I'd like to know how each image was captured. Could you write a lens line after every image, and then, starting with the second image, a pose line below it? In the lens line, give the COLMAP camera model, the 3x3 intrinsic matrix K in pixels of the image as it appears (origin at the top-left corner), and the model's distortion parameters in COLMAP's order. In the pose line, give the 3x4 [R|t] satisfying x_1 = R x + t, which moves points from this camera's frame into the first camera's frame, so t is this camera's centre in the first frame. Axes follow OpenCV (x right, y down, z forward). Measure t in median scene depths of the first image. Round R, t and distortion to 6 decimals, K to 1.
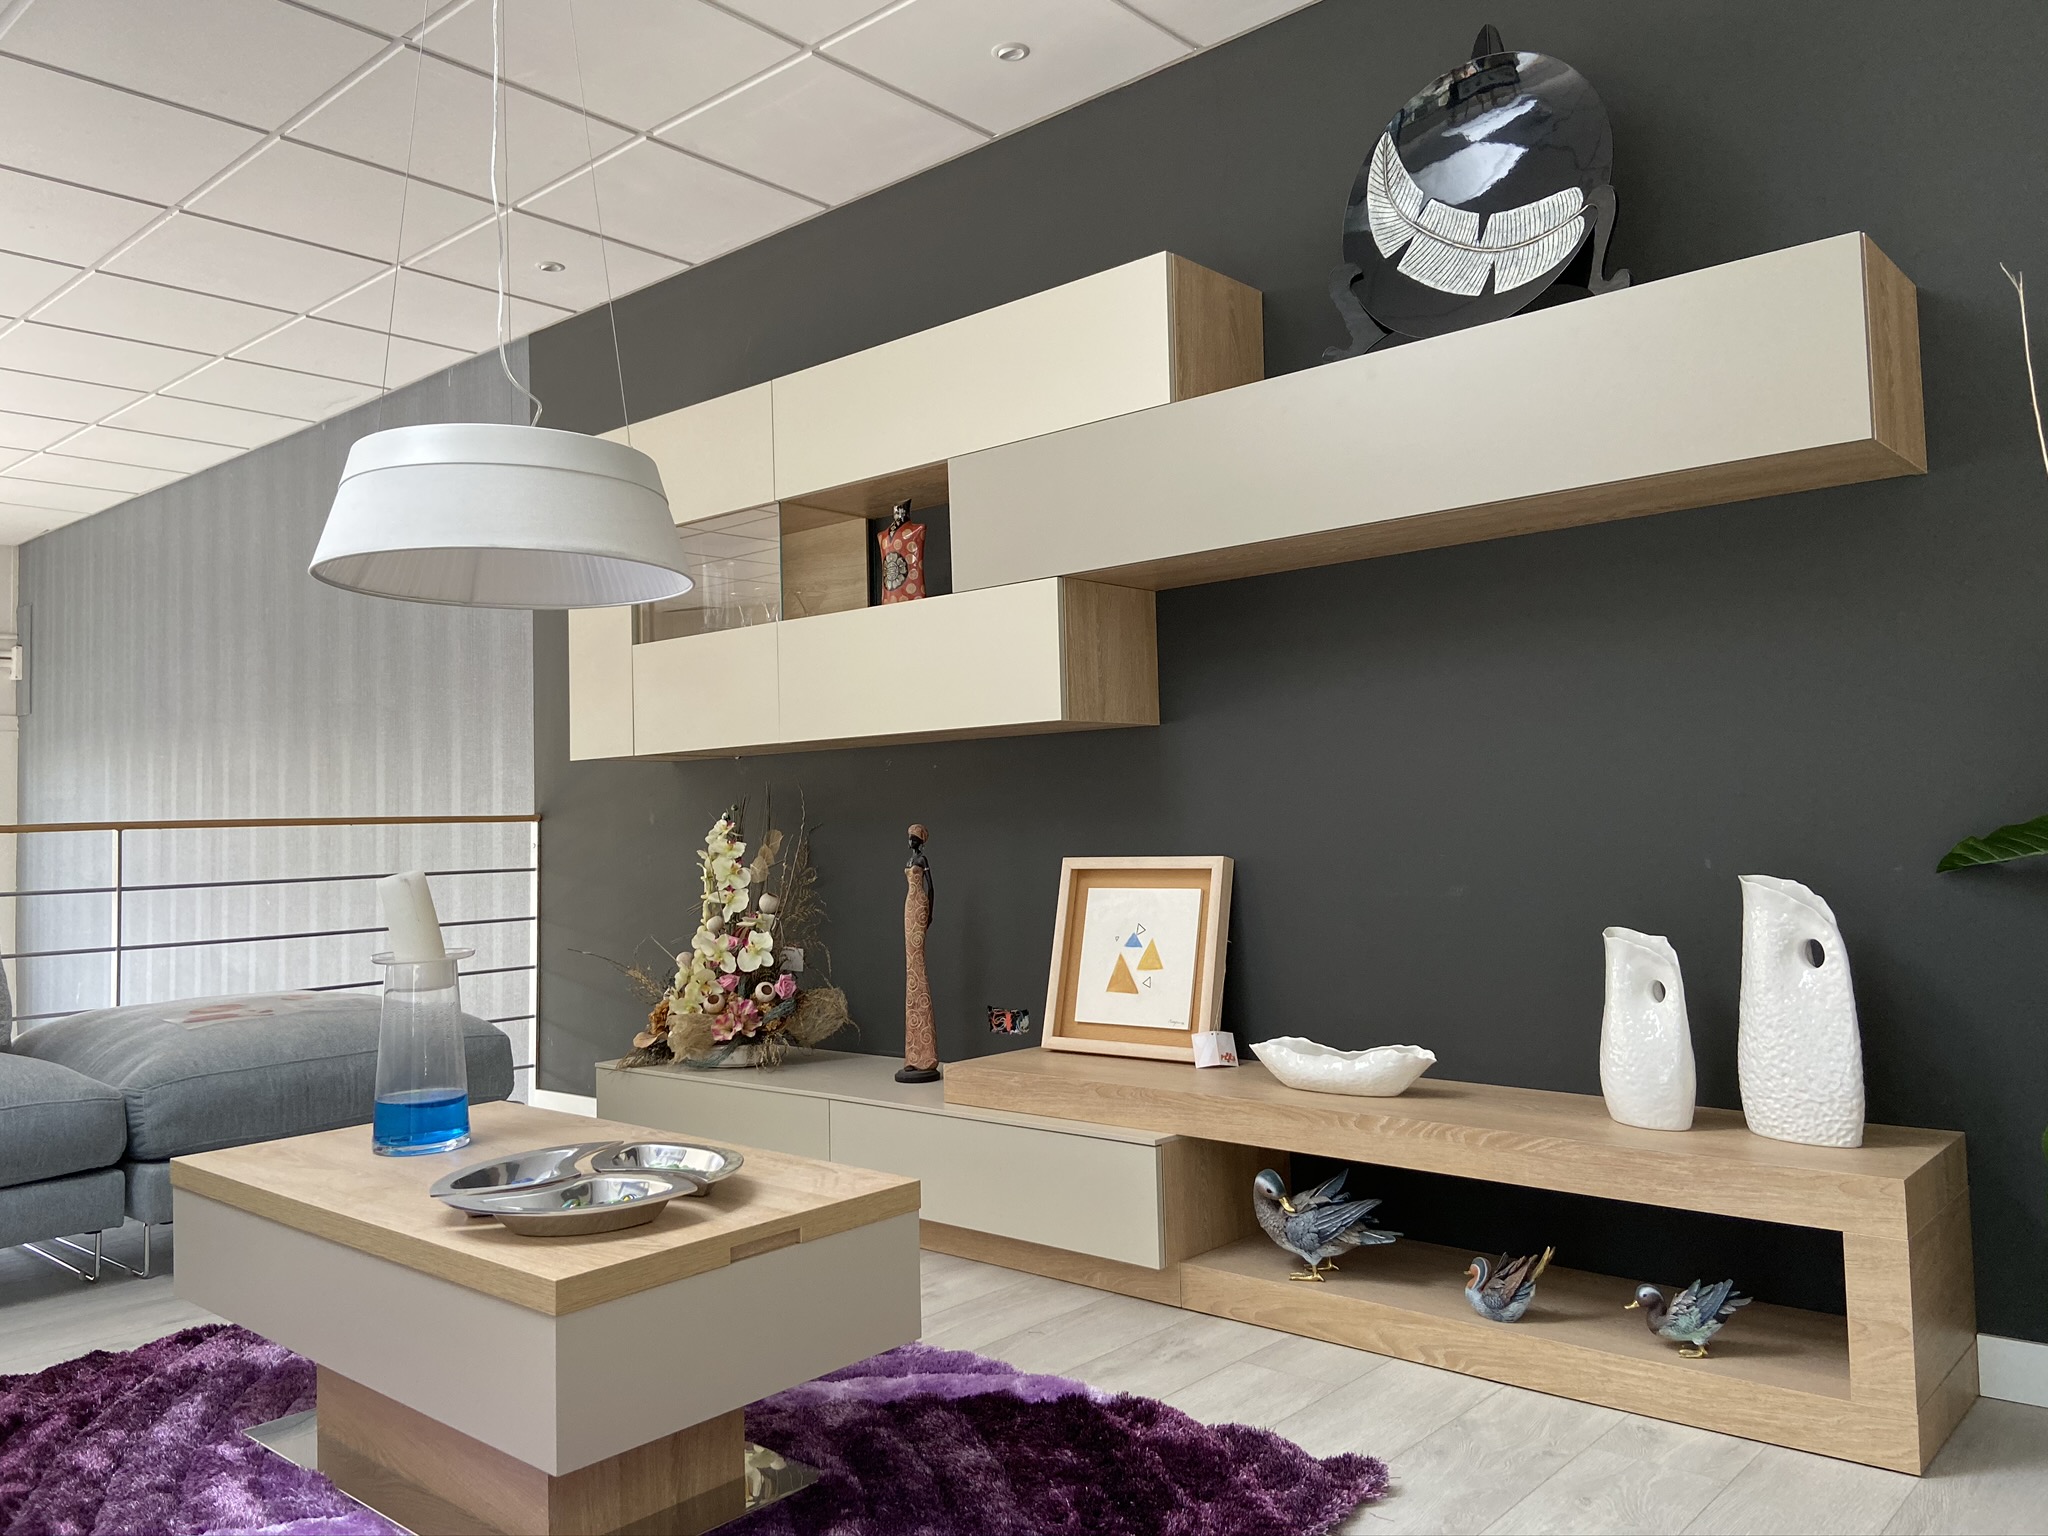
lens RADIAL K [[1546.0, 0, 999.7], [0, 1546.0, 737.2], [0, 0, 1]] dist [0.158000, -0.210805]
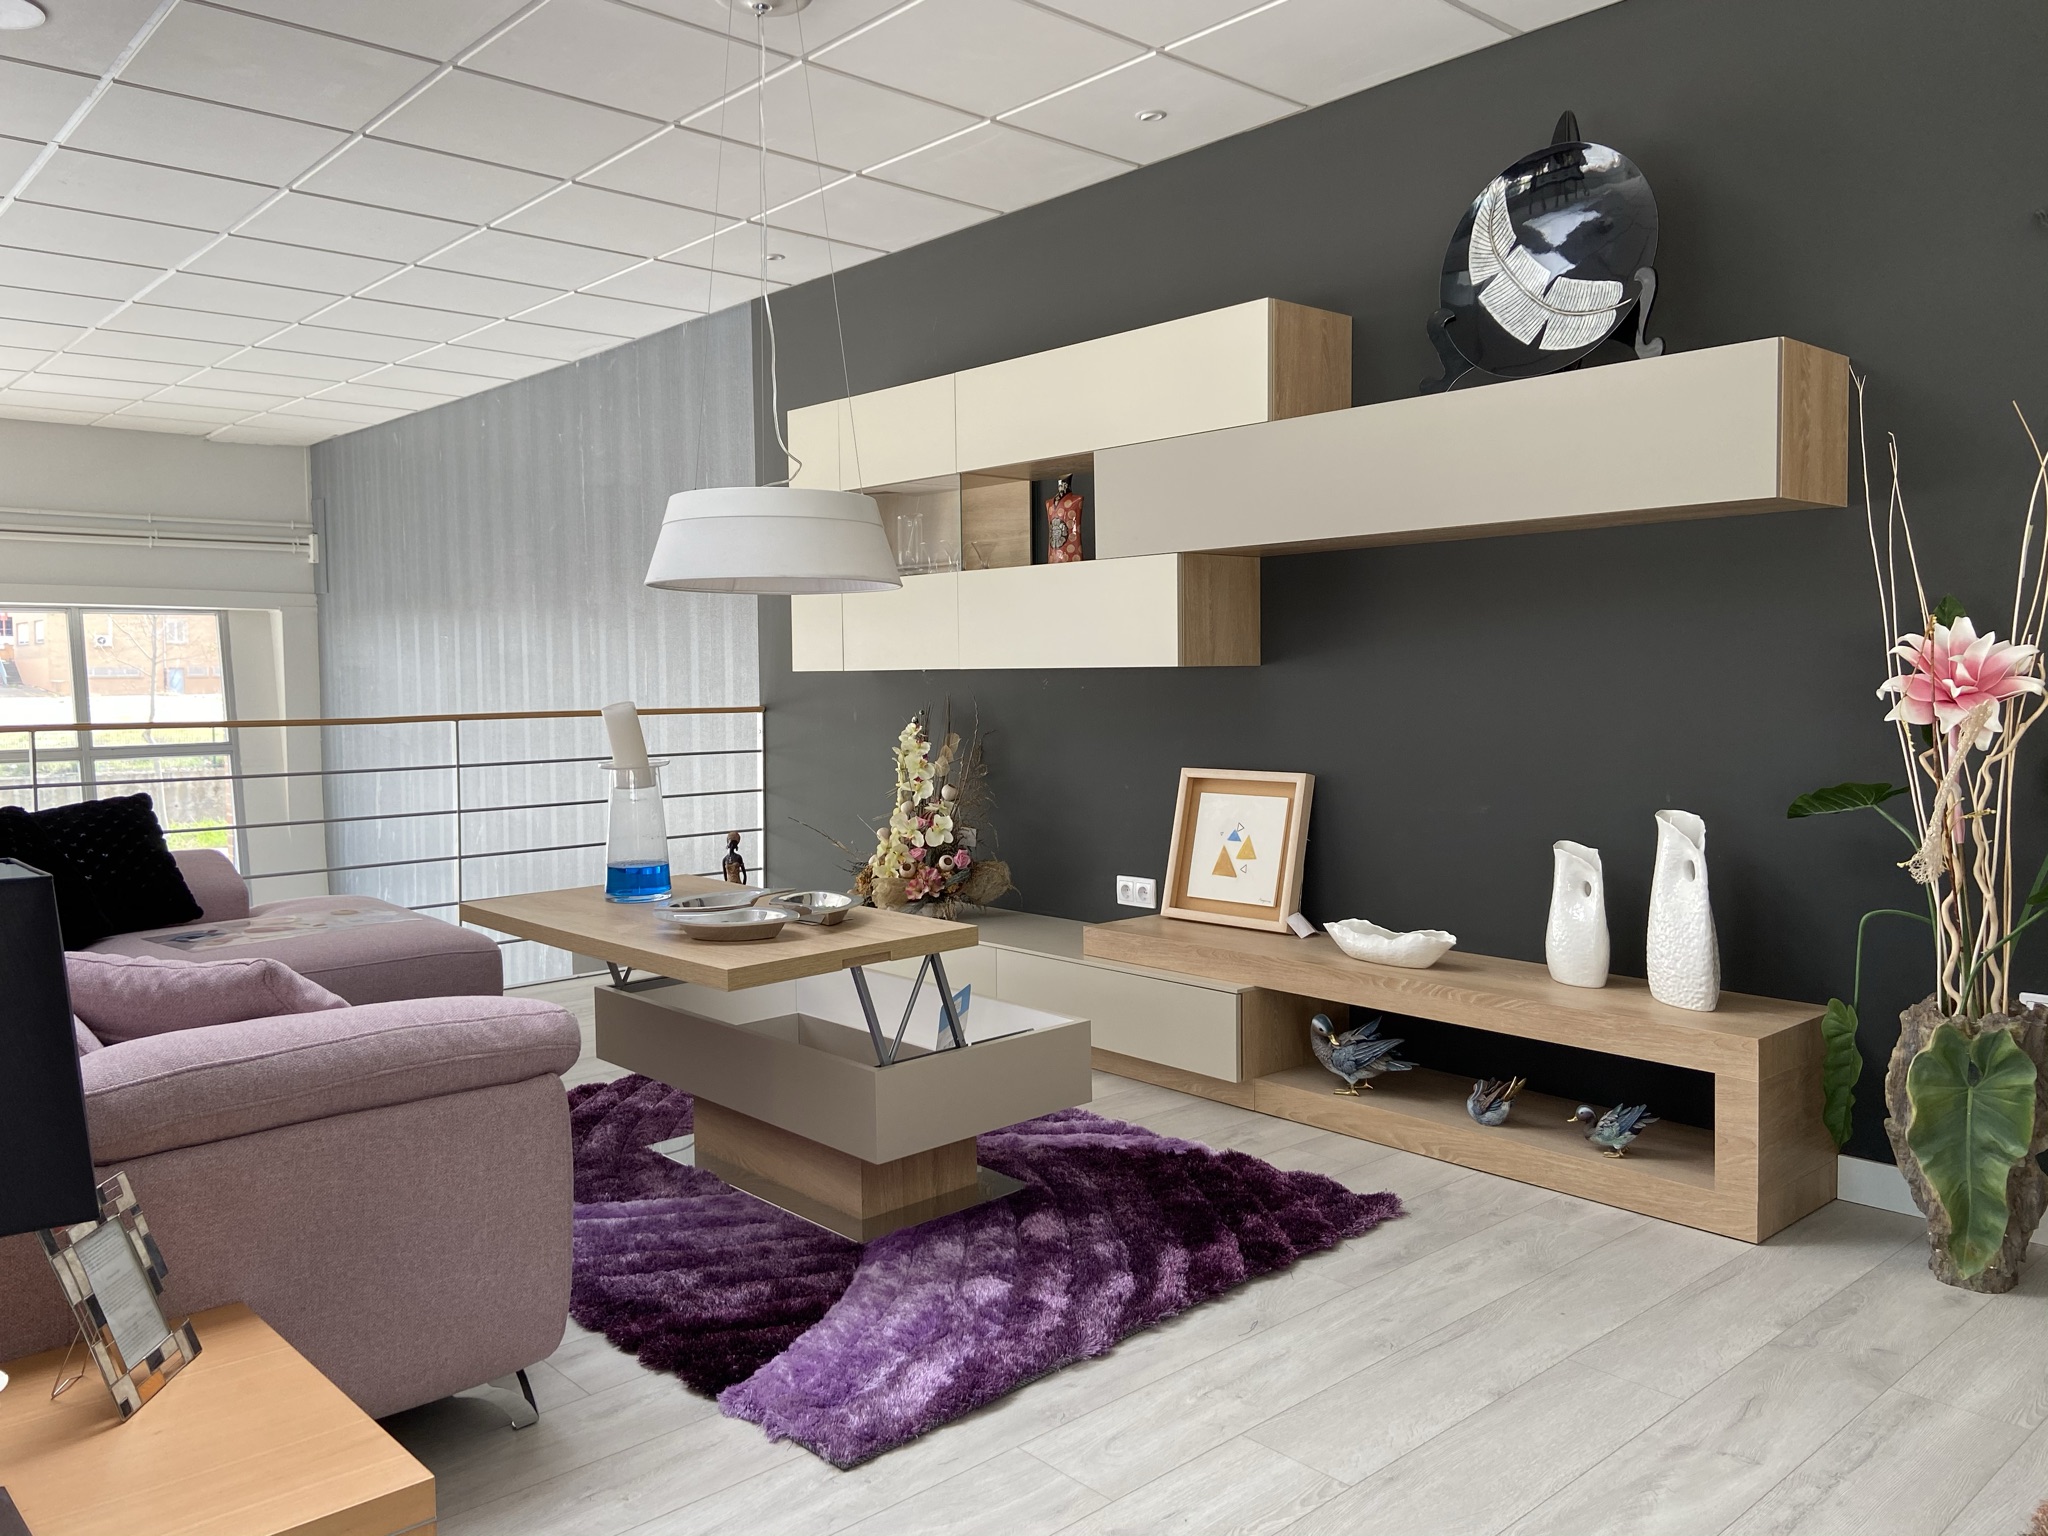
lens RADIAL K [[1546.0, 0, 999.7], [0, 1546.0, 737.2], [0, 0, 1]] dist [0.158000, -0.210805]
pose [[0.993923, 0.018933, -0.108435, 0.032901], [-0.007741, 0.994681, 0.102716, -0.081547], [0.109803, -0.101252, 0.988783, -0.280250]]
